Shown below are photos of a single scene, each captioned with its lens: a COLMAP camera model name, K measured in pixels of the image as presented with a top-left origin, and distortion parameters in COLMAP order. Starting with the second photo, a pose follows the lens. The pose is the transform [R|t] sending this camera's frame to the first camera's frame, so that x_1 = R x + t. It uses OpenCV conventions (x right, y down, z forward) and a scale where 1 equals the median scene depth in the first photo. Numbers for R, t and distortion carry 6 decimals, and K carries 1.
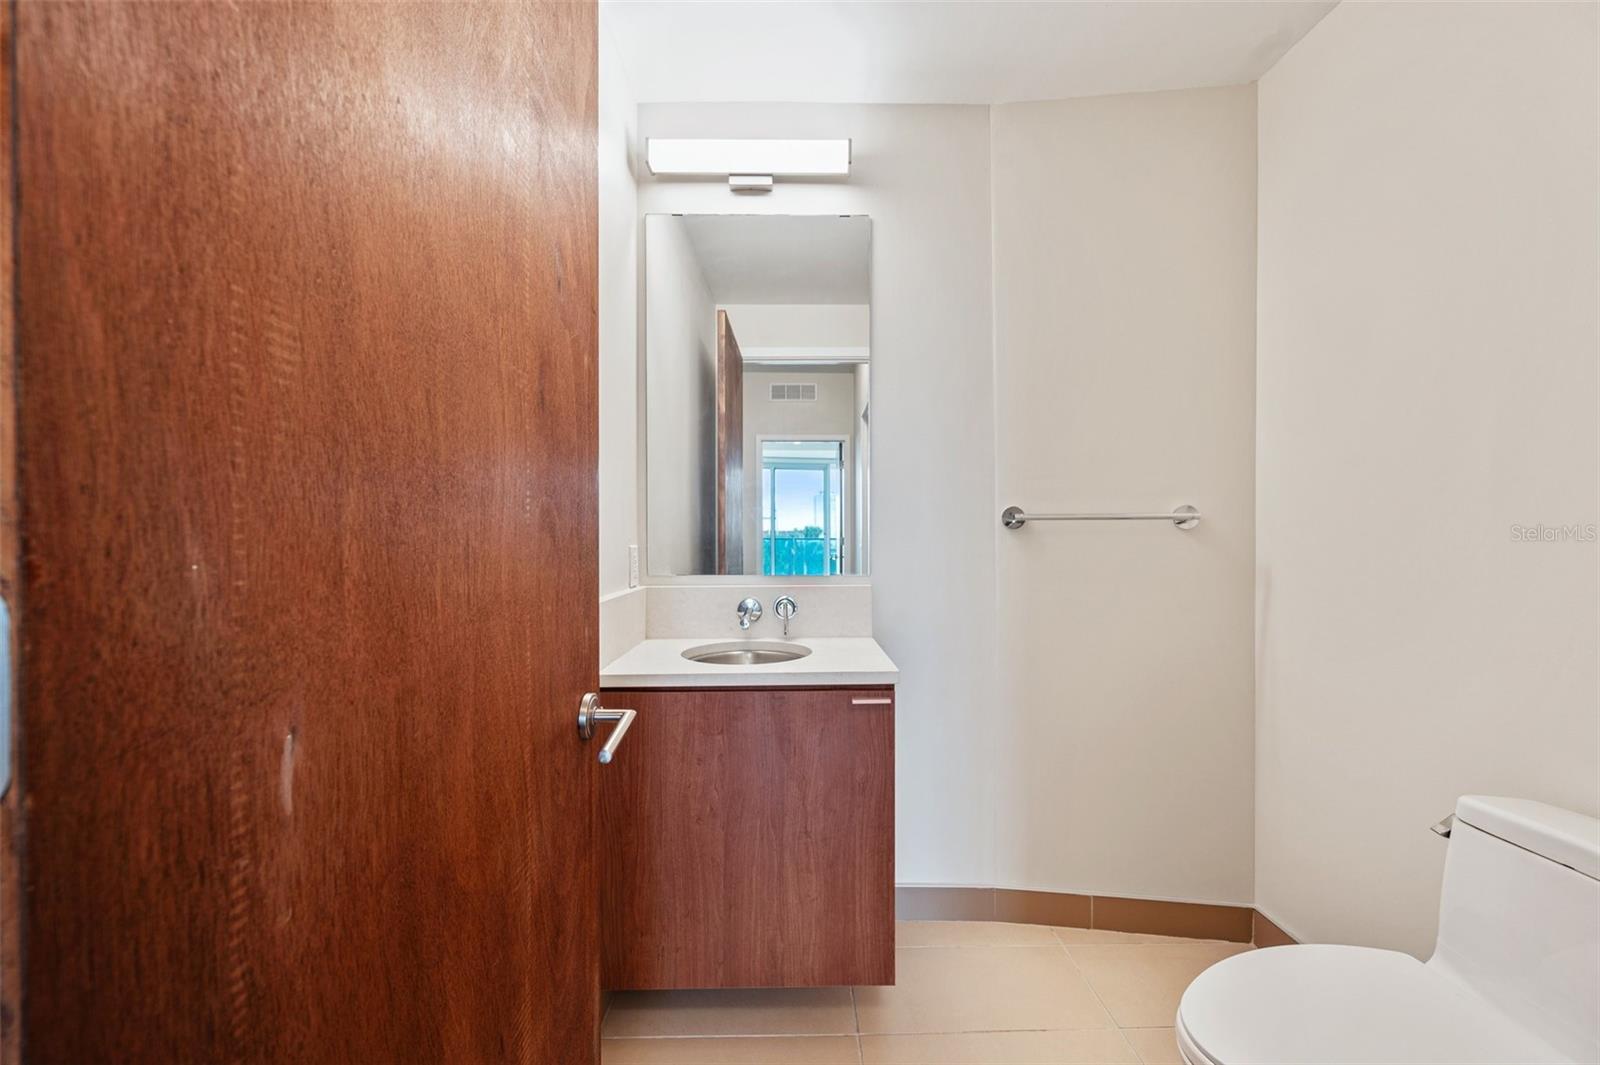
lens RADIAL K [[631.4, 0, 796.9], [0, 631.4, 497.7], [0, 0, 1]] dist [-0.001318, -0.000036]
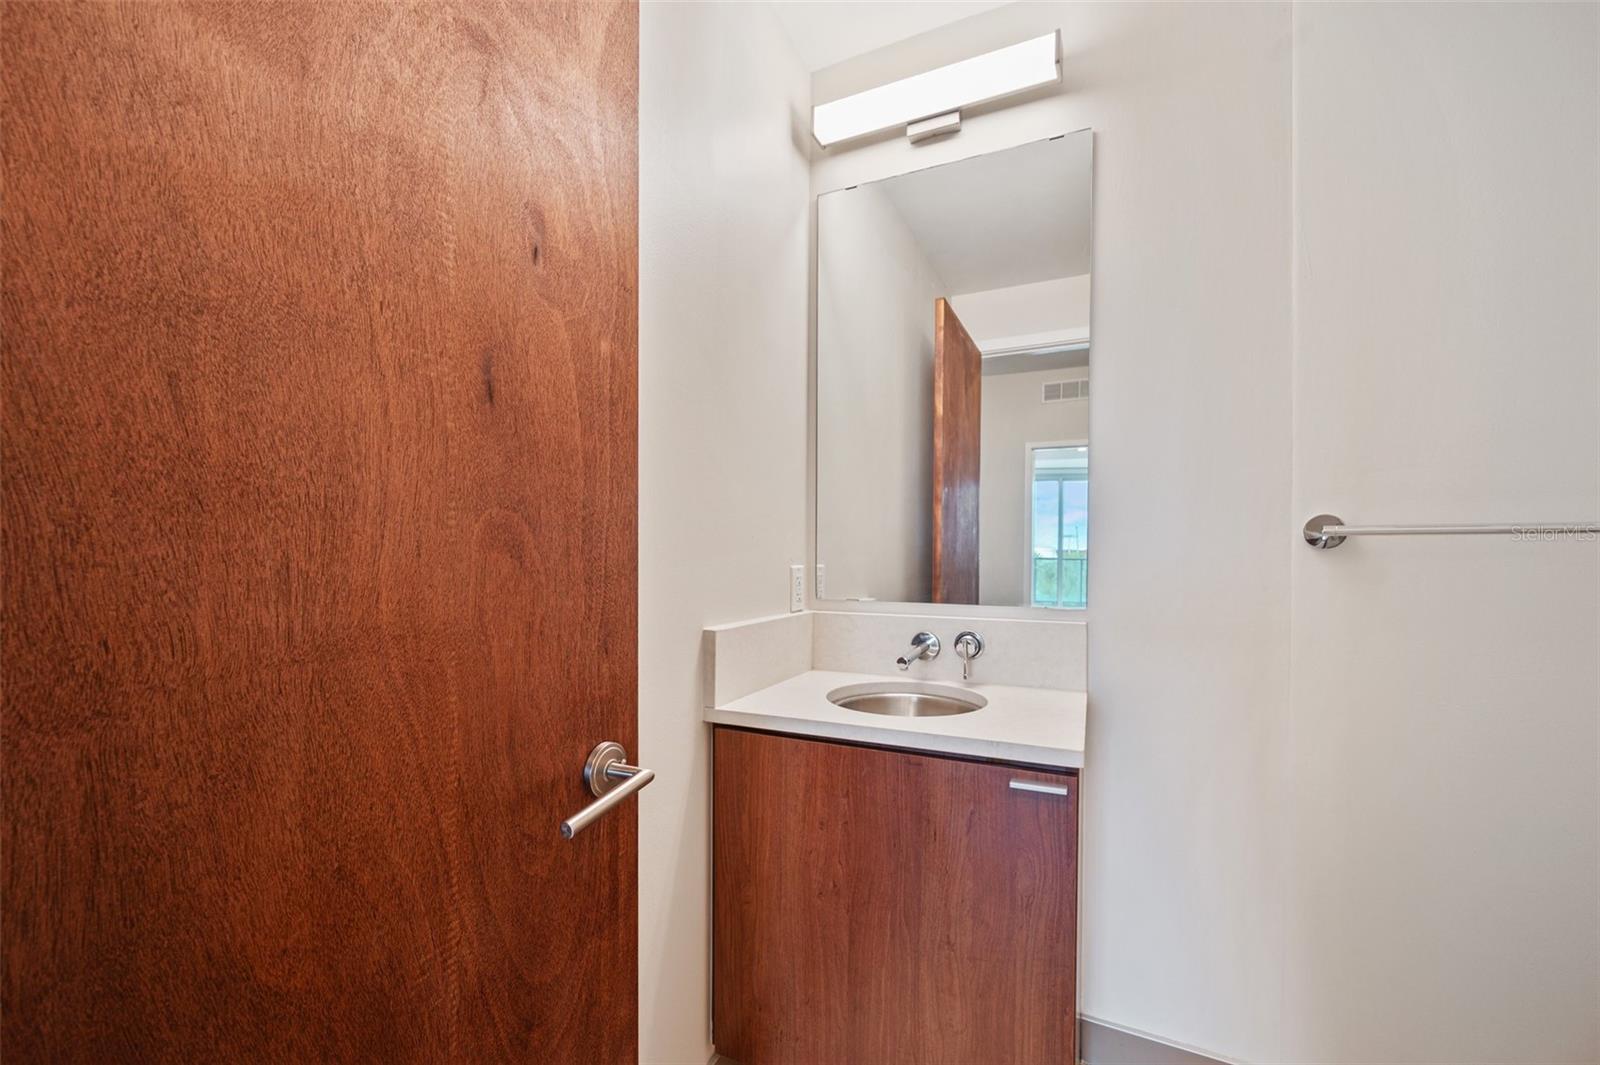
lens RADIAL K [[638.9, 0, 808.2], [0, 638.9, 534.3], [0, 0, 1]] dist [-0.001339, -0.000012]
pose [[0.906701, -0.005002, -0.421744, 0.188839], [0.017589, 0.999508, 0.025960, 0.010097], [0.421406, -0.030956, 0.906343, 0.237857]]
